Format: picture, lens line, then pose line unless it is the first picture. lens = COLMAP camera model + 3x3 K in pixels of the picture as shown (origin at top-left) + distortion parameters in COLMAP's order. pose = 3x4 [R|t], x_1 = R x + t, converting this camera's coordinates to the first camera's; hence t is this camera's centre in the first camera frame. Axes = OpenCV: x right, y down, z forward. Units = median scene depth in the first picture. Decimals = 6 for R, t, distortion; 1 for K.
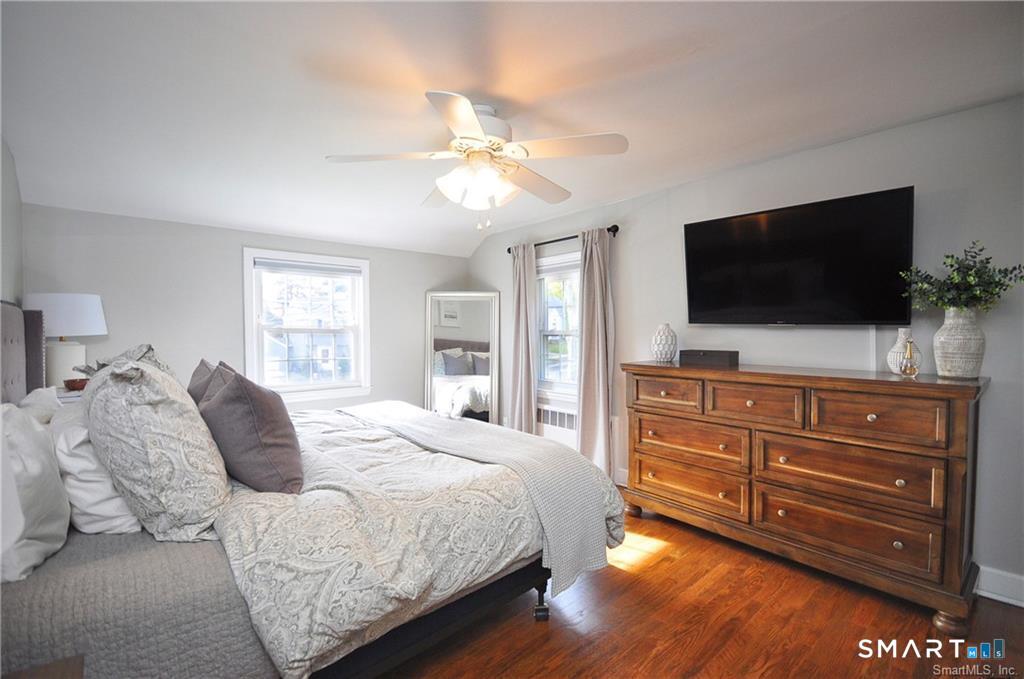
lens RADIAL K [[452.7, 0, 510.6], [0, 452.7, 344.6], [0, 0, 1]] dist [-0.000114, -0.001904]
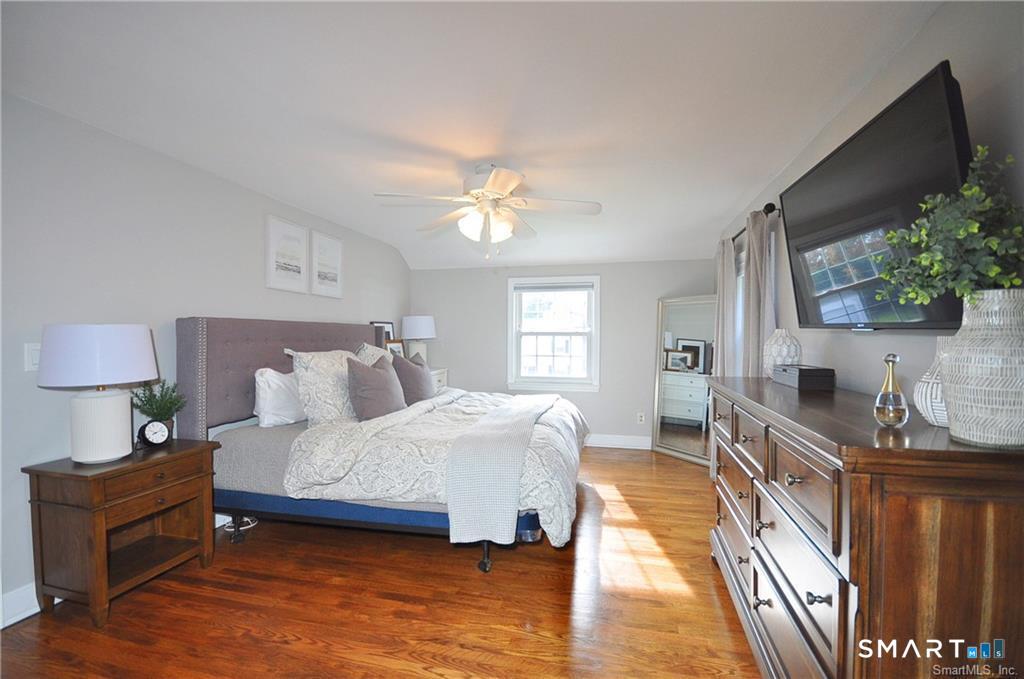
lens RADIAL K [[452.7, 0, 507.8], [0, 452.7, 343.8], [0, 0, 1]] dist [-0.000114, -0.001904]
pose [[0.585681, 0.016445, -0.810374, 0.733402], [-0.029865, 0.999553, -0.001300, -0.006907], [0.809991, 0.024963, 0.585911, 0.213551]]
